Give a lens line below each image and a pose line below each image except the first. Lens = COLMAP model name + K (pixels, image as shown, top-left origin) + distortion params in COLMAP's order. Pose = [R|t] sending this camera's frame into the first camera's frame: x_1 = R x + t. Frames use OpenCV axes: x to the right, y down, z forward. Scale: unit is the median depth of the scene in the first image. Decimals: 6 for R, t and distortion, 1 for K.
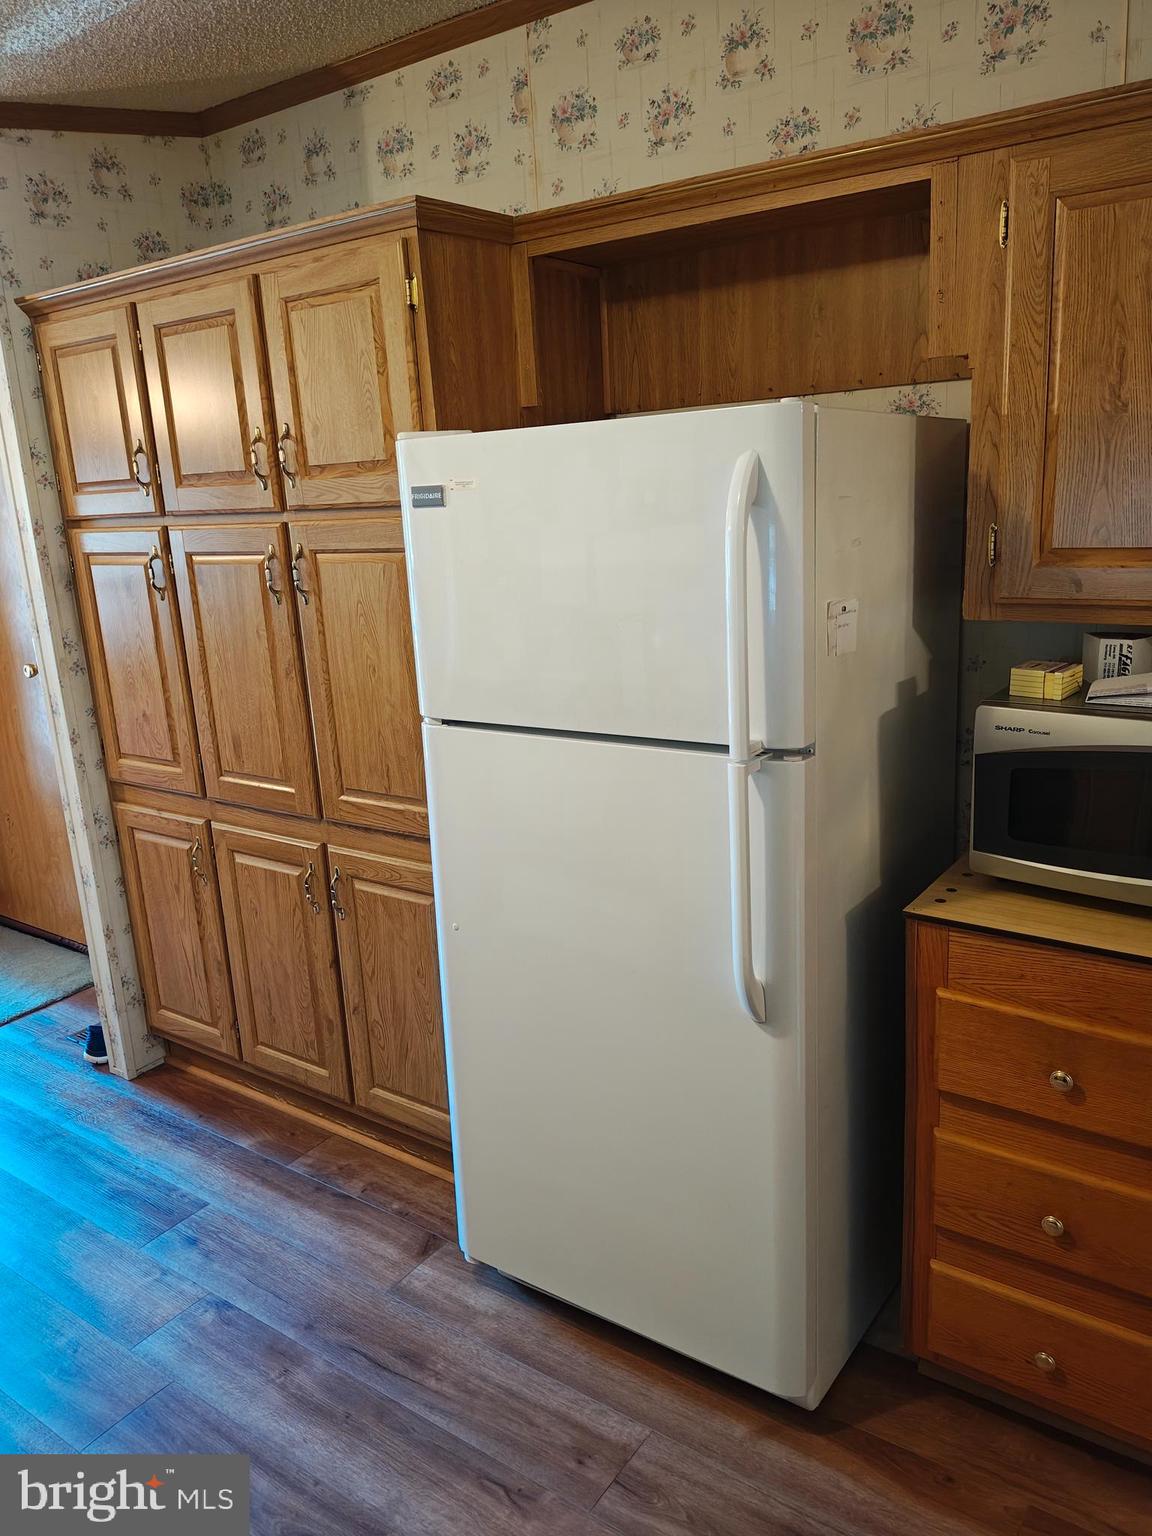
lens RADIAL K [[1128.5, 0, 576.0], [0, 1128.5, 768.0], [0, 0, 1]] dist [0.099053, -0.156454]
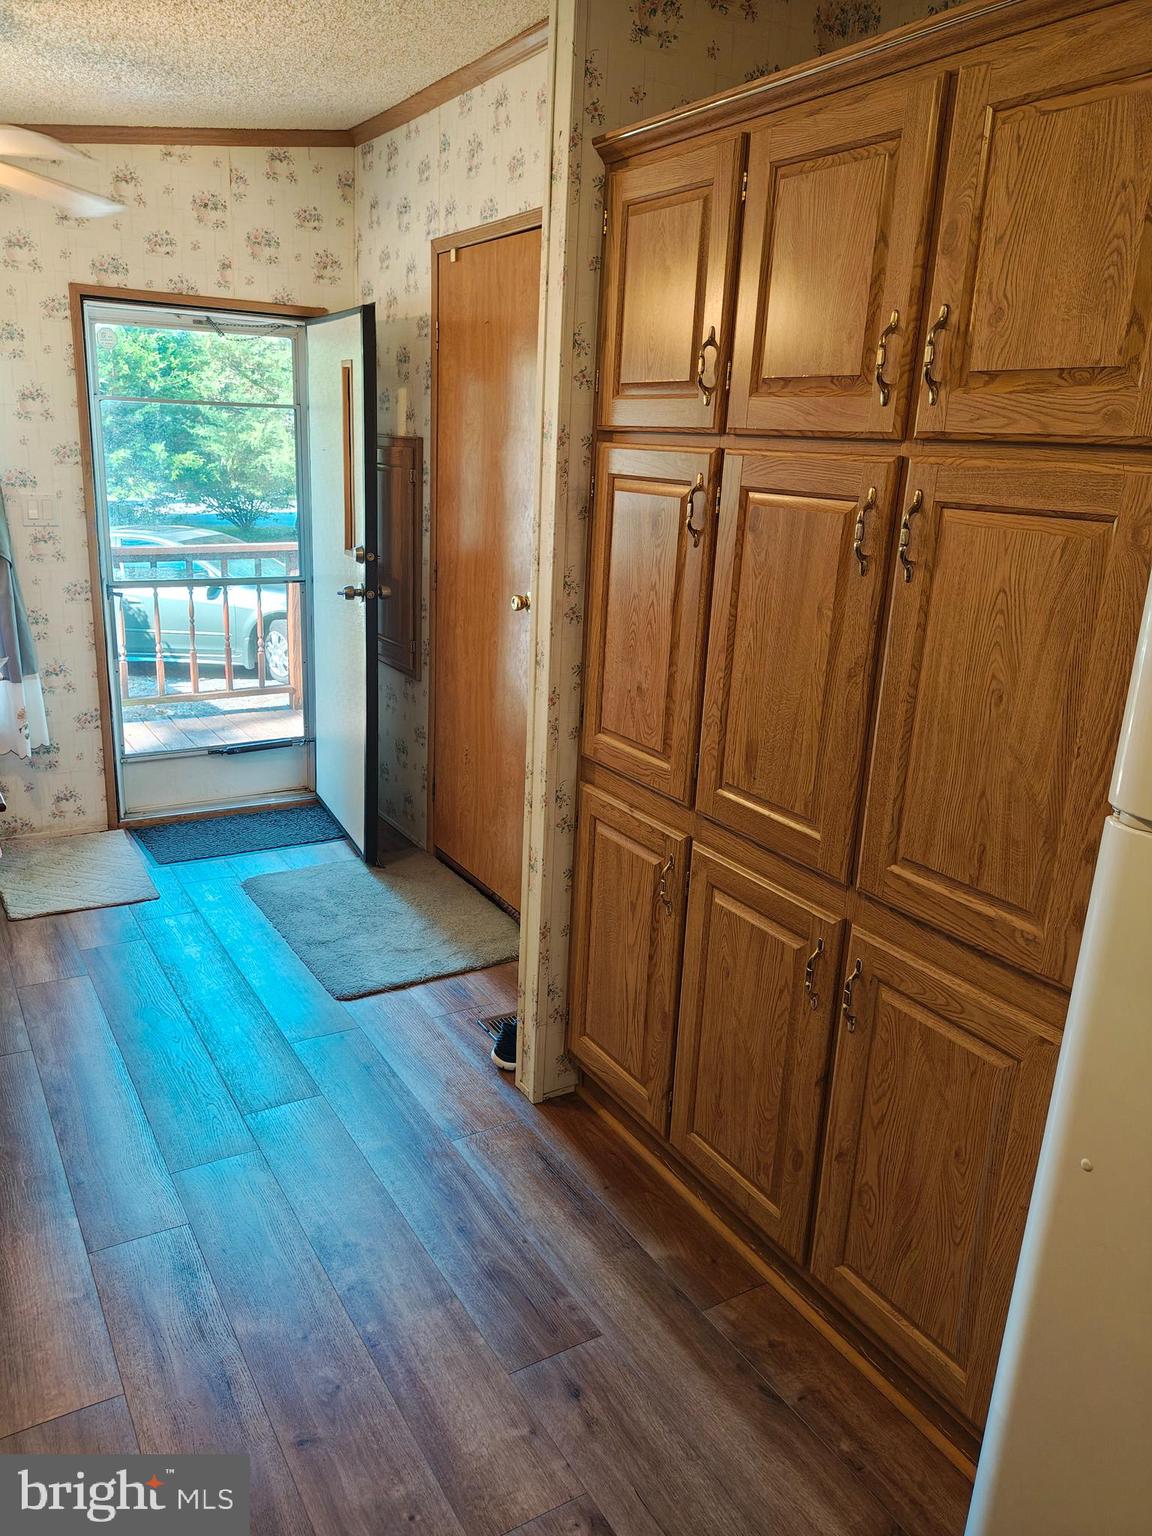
lens RADIAL K [[1108.2, 0, 576.0], [0, 1108.2, 768.0], [0, 0, 1]] dist [0.107198, -0.143528]
pose [[0.915313, 0.206290, -0.345900, -0.146406], [-0.192163, 0.978488, 0.075059, -0.042881], [0.353943, -0.002234, 0.935264, 0.275579]]
